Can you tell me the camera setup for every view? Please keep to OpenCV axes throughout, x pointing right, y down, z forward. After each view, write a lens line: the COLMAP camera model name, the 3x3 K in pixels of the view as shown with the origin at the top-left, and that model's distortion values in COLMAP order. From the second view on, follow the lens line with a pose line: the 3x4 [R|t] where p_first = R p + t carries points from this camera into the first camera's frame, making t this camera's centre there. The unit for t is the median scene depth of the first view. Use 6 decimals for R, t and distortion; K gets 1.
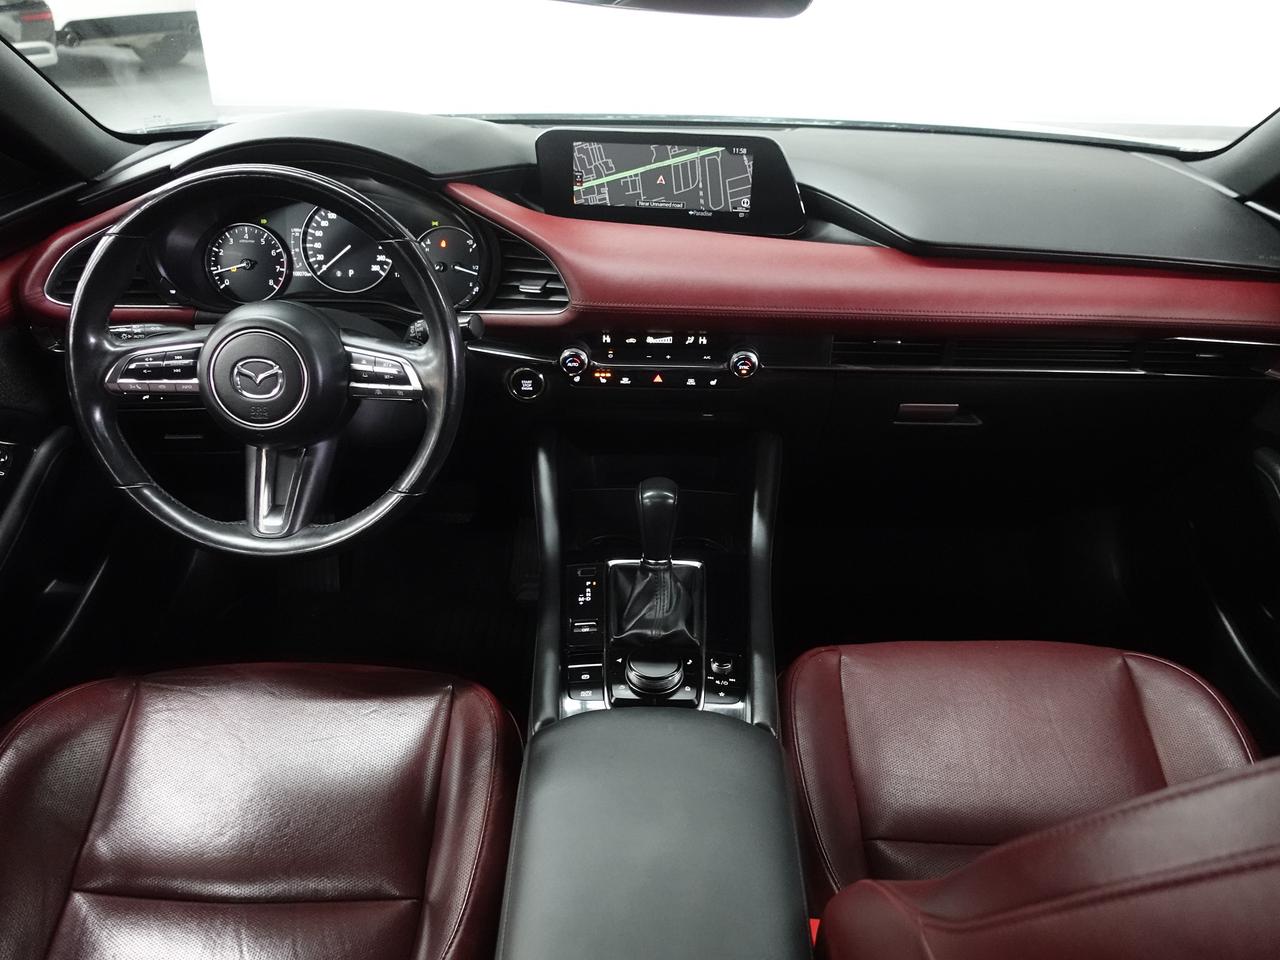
lens RADIAL K [[999.5, 0, 640.0], [0, 999.5, 480.0], [0, 0, 1]] dist [-0.016564, 0.005168]
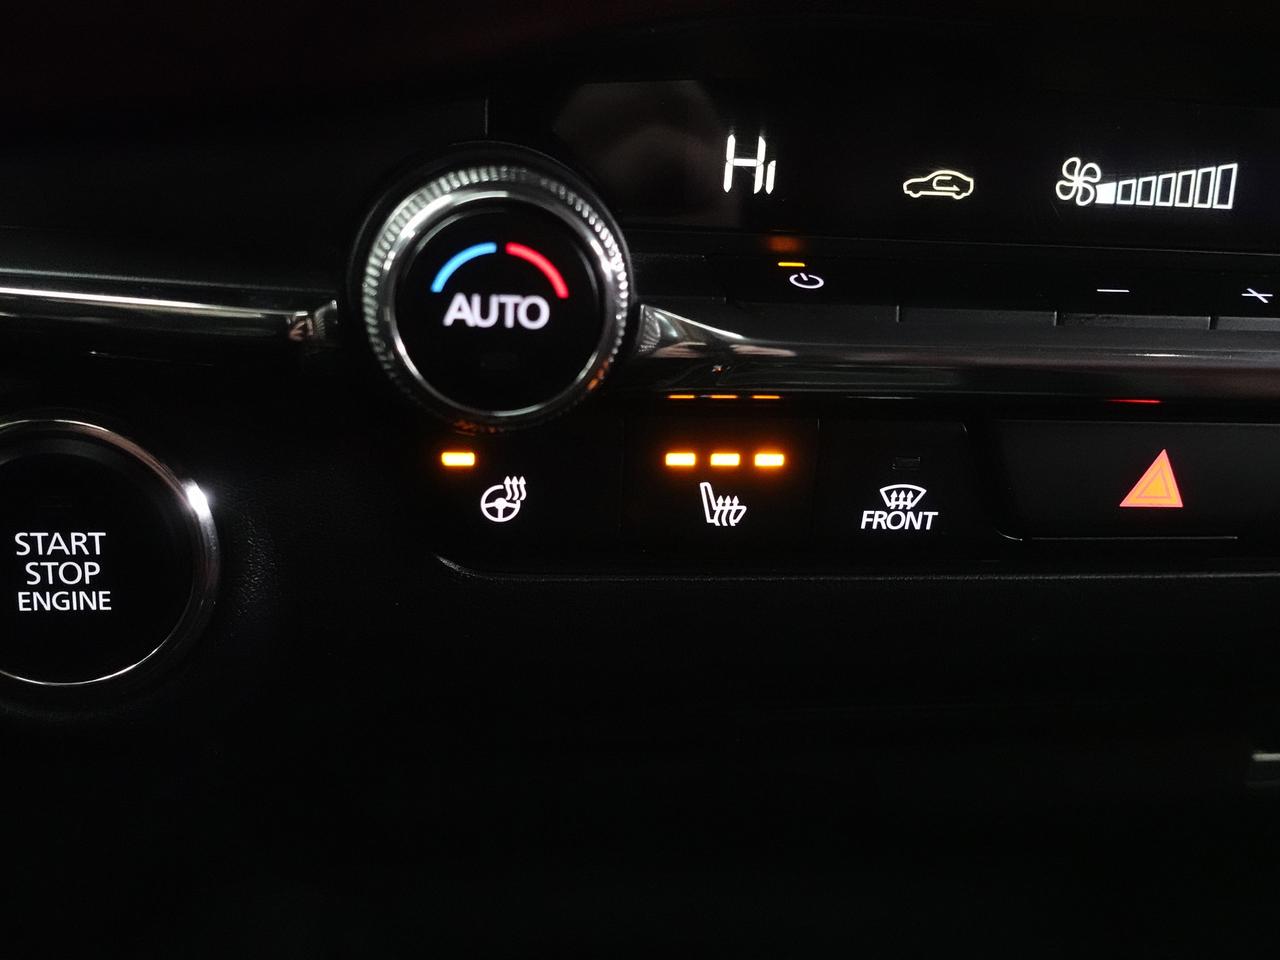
lens RADIAL K [[1286.3, 0, 640.0], [0, 1286.3, 480.0], [0, 0, 1]] dist [-0.015419, -0.011700]
pose [[0.985013, -0.010650, 0.172154, -0.075760], [0.057325, 0.961570, -0.268509, -0.063996], [-0.162678, 0.274353, 0.947769, 0.882239]]
